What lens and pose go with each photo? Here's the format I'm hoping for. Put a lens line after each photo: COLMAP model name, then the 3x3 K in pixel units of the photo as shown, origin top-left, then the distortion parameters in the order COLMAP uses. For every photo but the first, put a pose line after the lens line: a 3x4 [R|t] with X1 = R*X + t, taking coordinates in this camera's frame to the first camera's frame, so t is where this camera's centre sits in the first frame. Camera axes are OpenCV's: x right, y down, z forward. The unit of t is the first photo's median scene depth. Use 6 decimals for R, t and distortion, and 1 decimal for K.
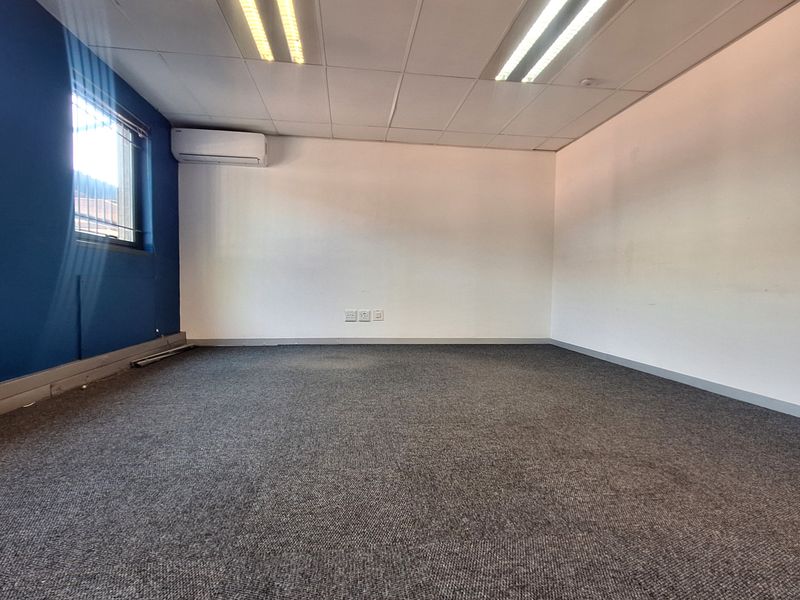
lens RADIAL K [[432.7, 0, 400.0], [0, 432.7, 300.0], [0, 0, 1]] dist [0.000429, 0.000333]
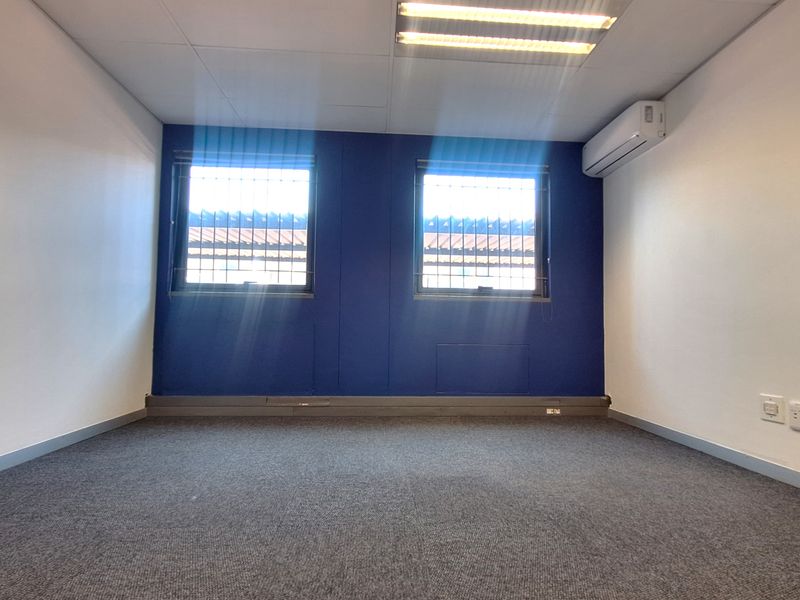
lens RADIAL K [[432.7, 0, 400.0], [0, 432.7, 300.0], [0, 0, 1]] dist [0.000429, 0.000333]
pose [[-0.046618, -0.075337, -0.996068, 0.357750], [-0.046649, 0.996228, -0.073166, -0.024516], [0.997823, 0.043055, -0.049956, 0.768002]]
